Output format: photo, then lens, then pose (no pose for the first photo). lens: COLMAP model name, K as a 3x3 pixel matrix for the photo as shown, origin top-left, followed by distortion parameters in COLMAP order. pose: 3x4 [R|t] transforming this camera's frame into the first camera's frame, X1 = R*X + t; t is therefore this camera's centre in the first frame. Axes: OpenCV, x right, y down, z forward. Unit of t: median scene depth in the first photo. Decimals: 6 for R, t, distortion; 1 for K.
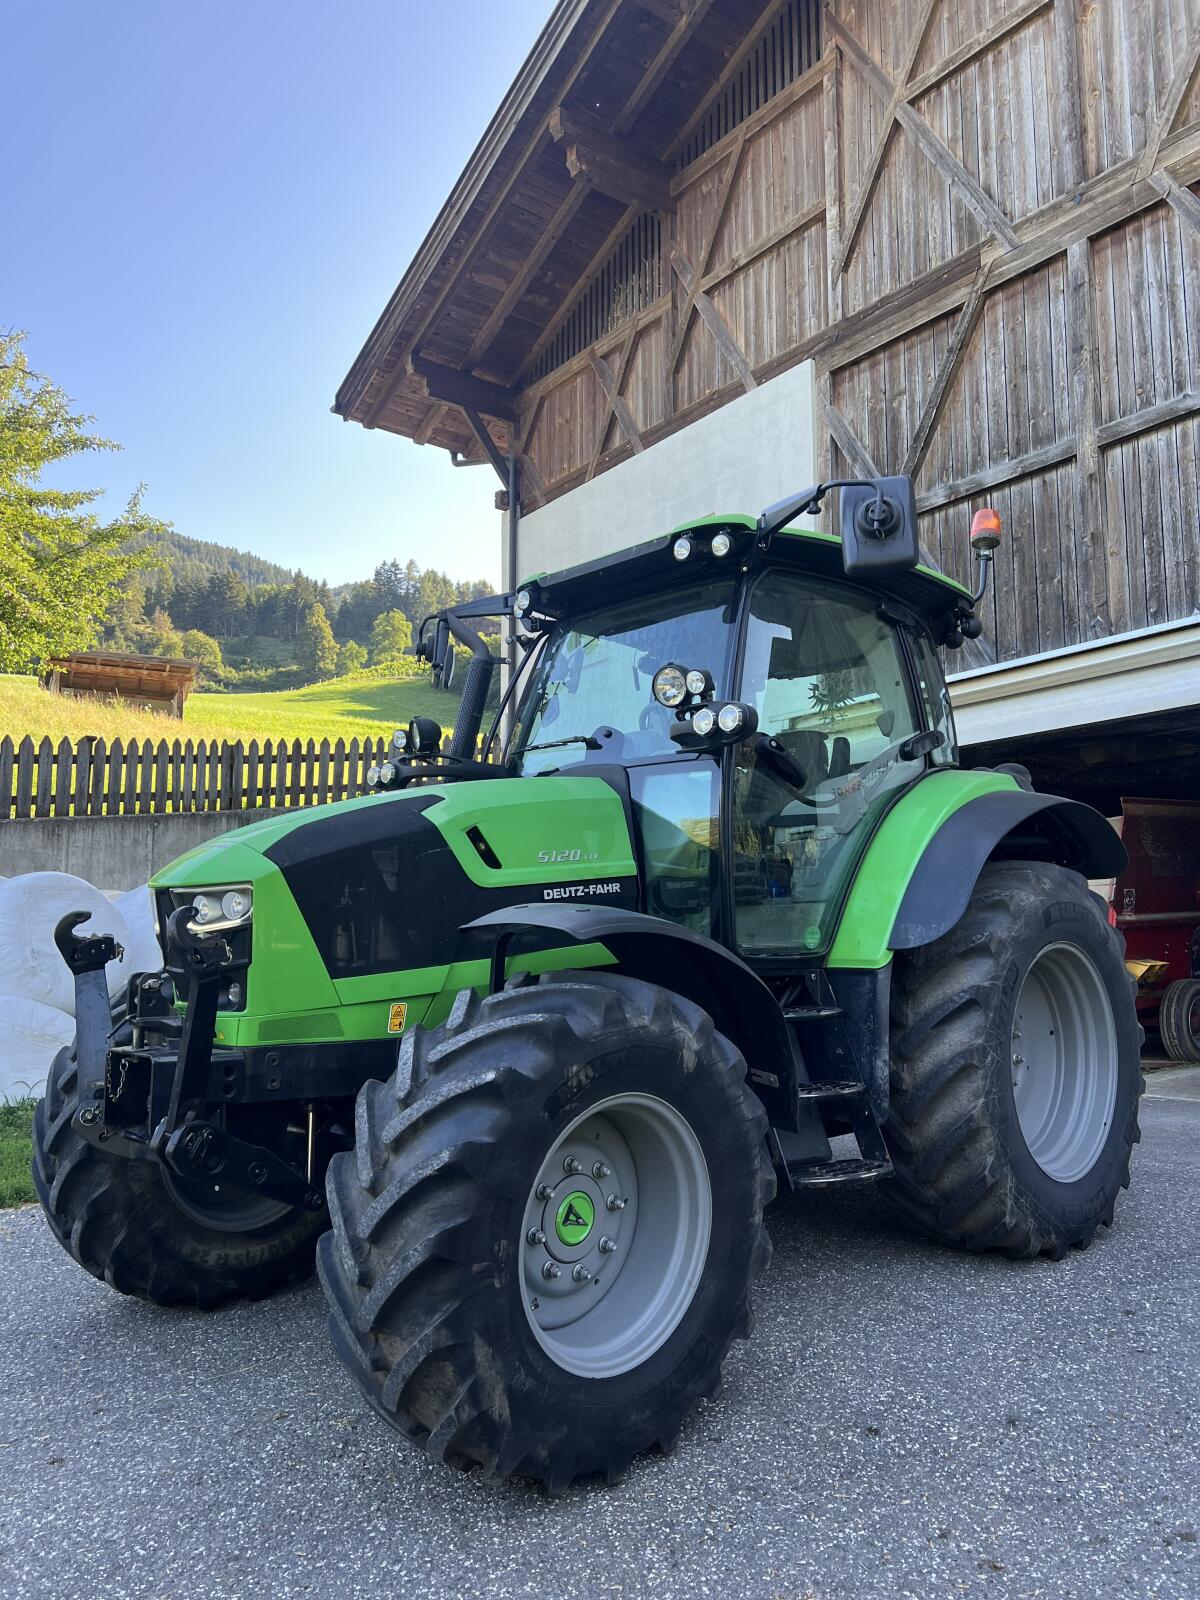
lens RADIAL K [[1194.0, 0, 608.6], [0, 1194.0, 811.5], [0, 0, 1]] dist [0.041225, -0.046135]
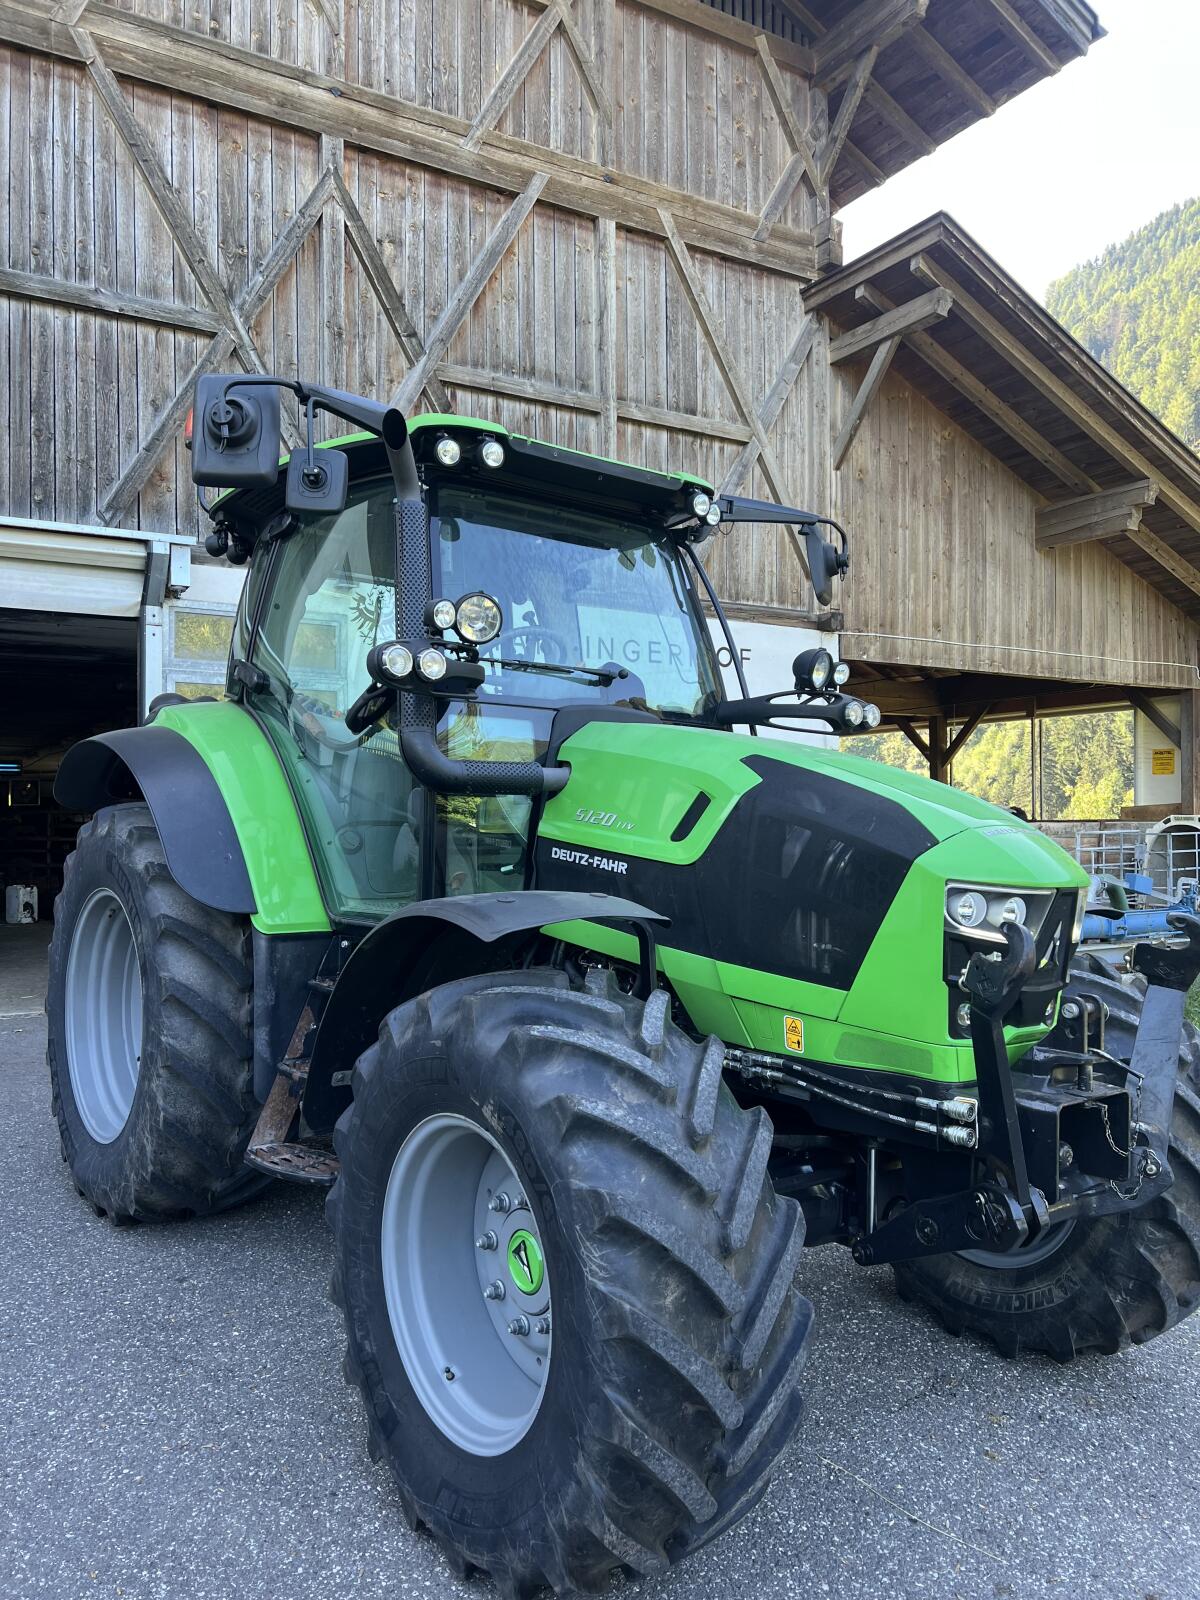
lens RADIAL K [[1194.0, 0, 603.2], [0, 1194.0, 806.8], [0, 0, 1]] dist [0.041225, -0.046135]
pose [[0.103729, 0.009586, 0.994559, -0.353560], [-0.125905, 0.992036, 0.003570, 0.010066], [-0.986604, -0.125590, 0.104110, 0.359005]]
